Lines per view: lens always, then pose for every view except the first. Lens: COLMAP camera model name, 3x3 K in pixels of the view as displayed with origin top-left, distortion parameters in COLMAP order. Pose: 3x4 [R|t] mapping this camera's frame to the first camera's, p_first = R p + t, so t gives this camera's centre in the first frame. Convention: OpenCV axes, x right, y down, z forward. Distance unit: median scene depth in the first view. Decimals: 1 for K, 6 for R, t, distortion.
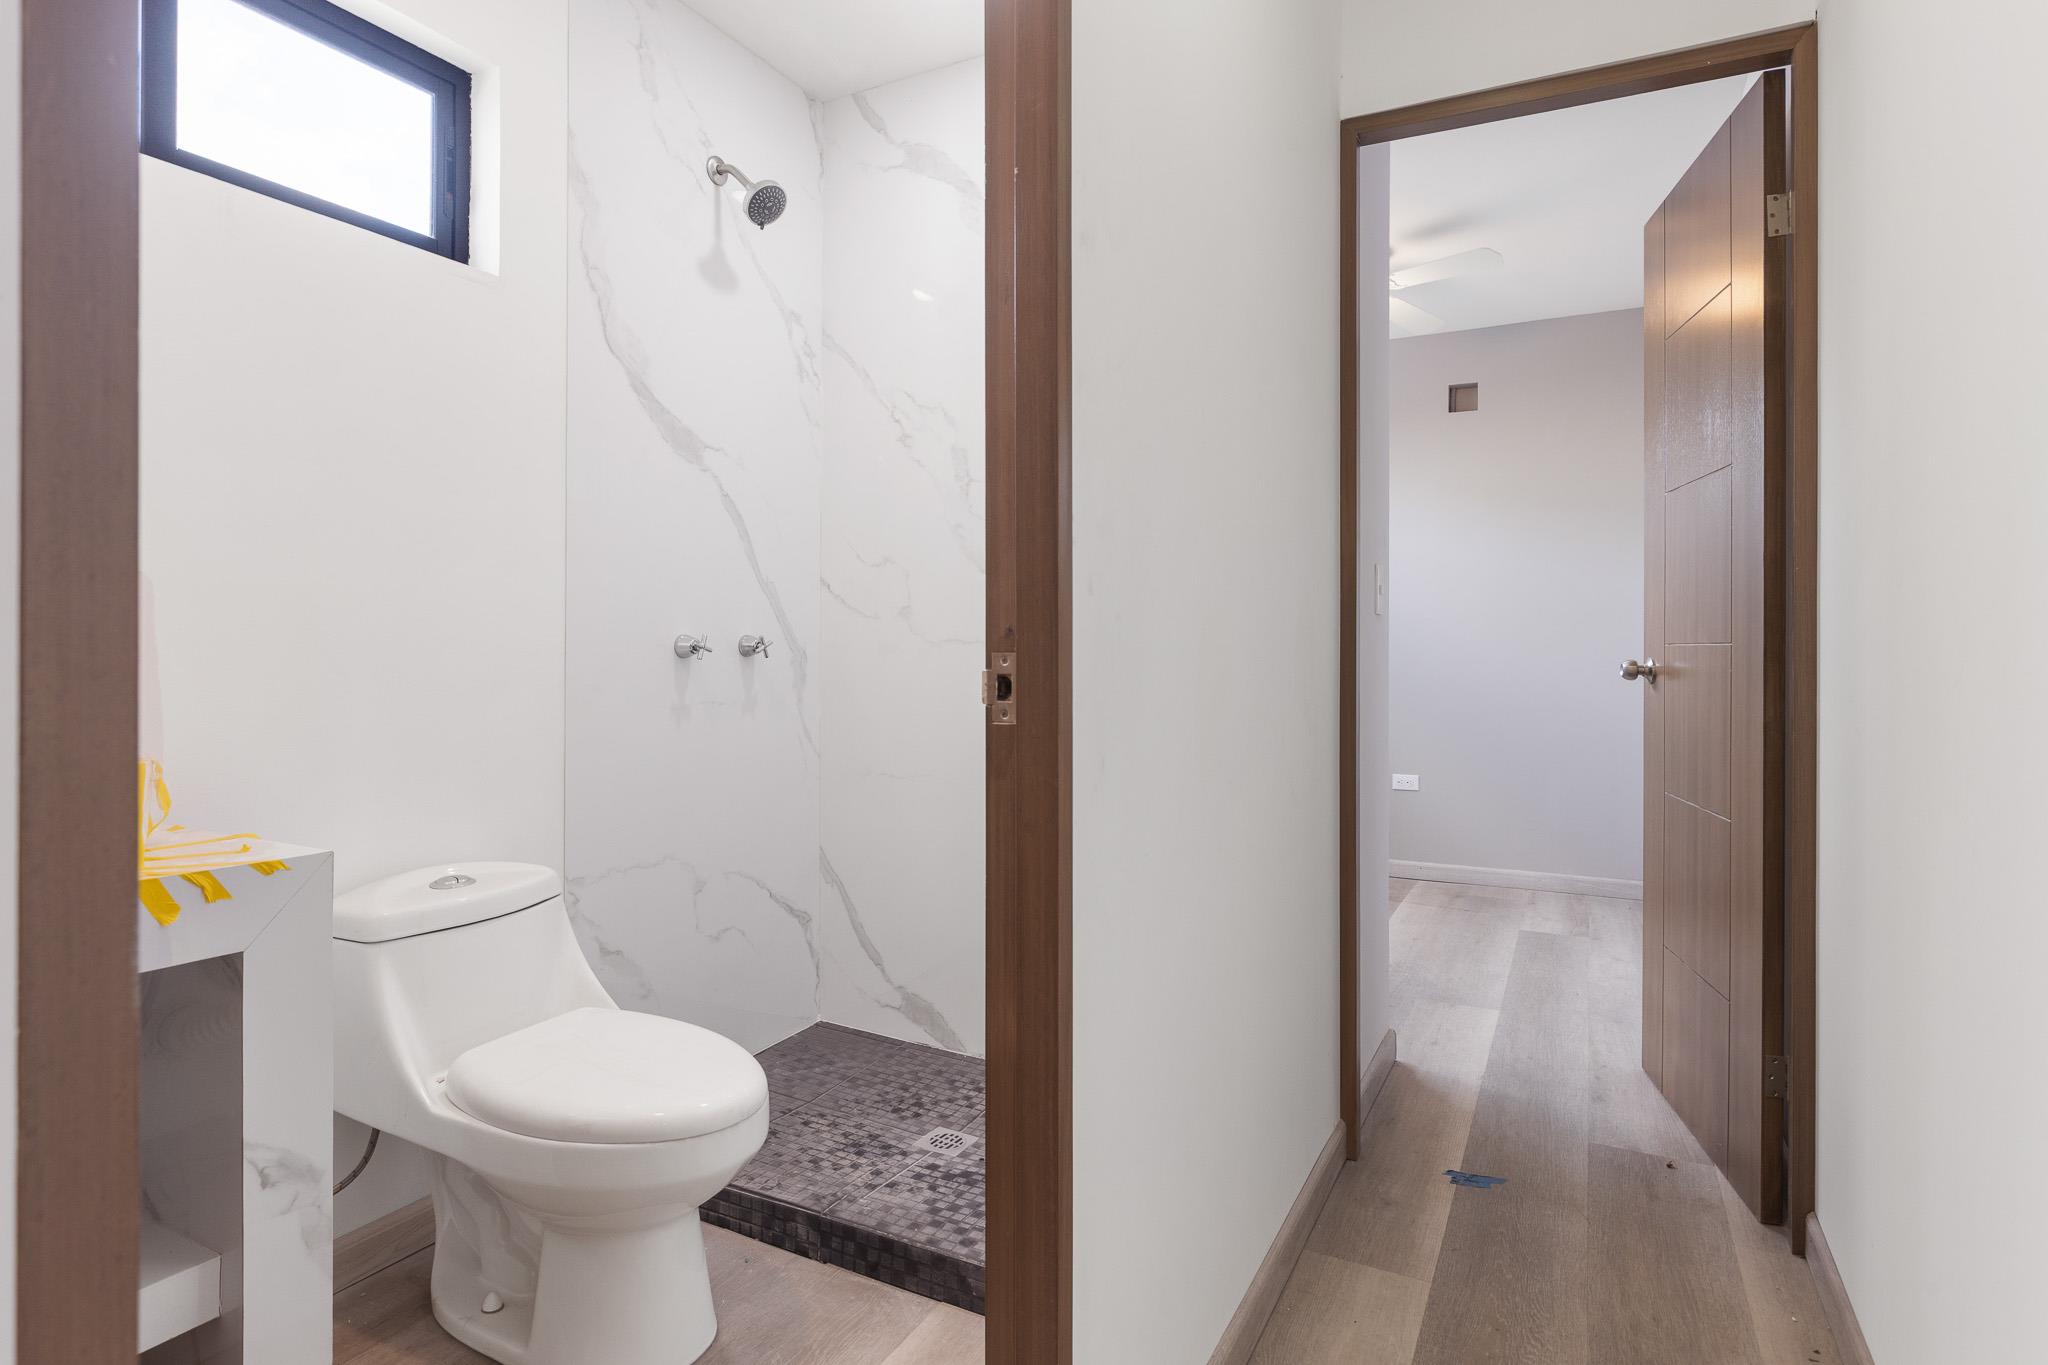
lens RADIAL K [[1106.2, 0, 1024.2], [0, 1106.2, 670.0], [0, 0, 1]] dist [0.005956, 0.001374]
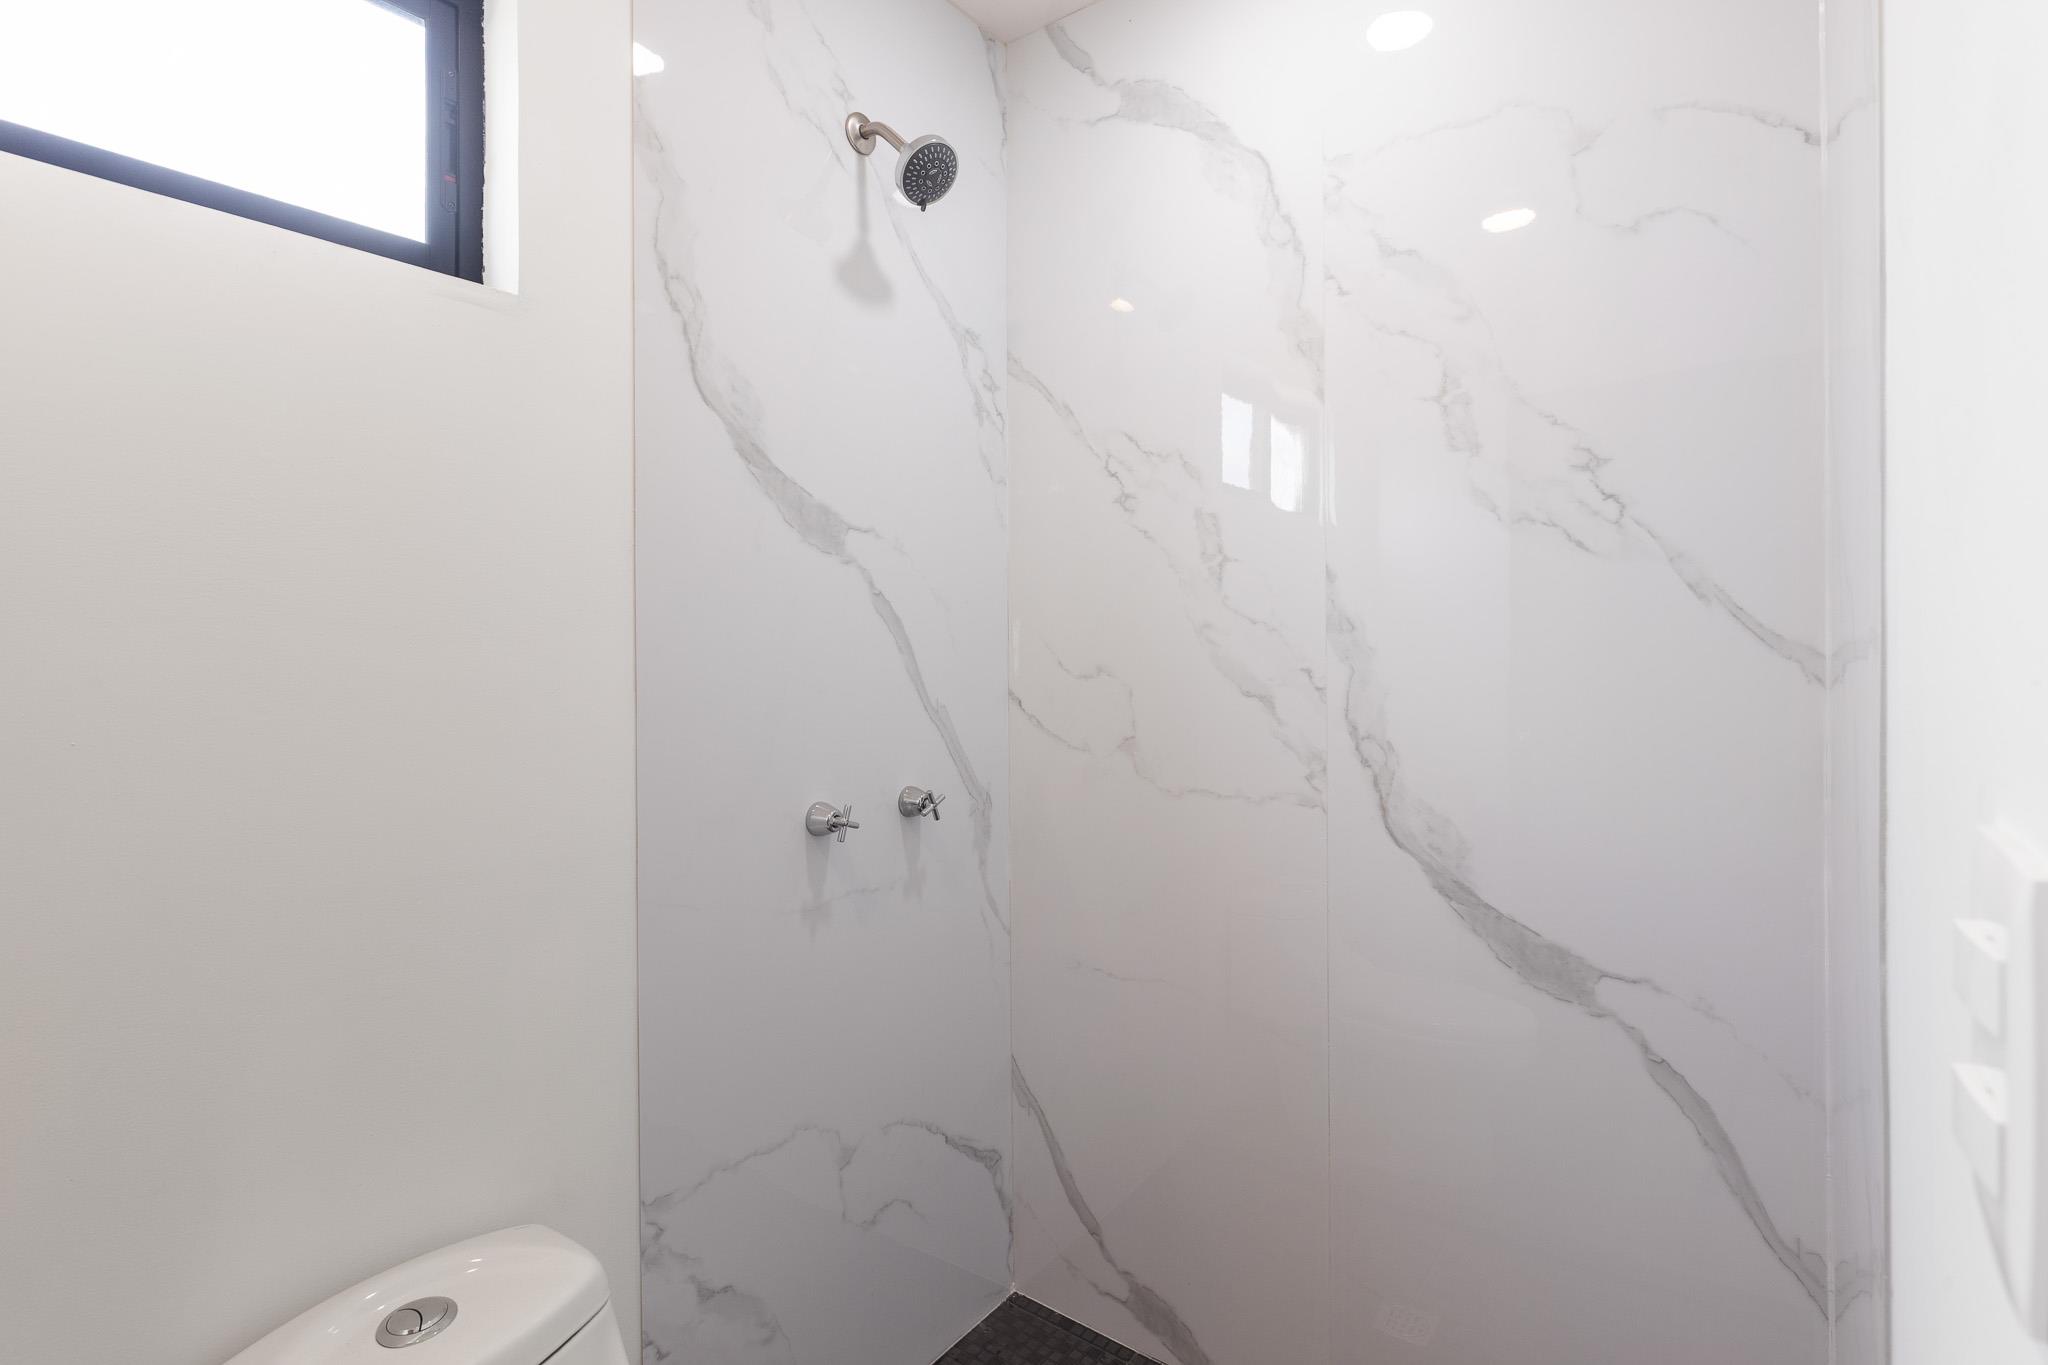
lens RADIAL K [[1057.4, 0, 1026.8], [0, 1057.4, 684.0], [0, 0, 1]] dist [-0.003607, -0.000405]
pose [[0.988383, -0.009557, -0.151682, -0.071827], [0.010561, 0.999927, 0.005814, -0.100445], [0.151615, -0.007348, 0.988412, 0.337329]]
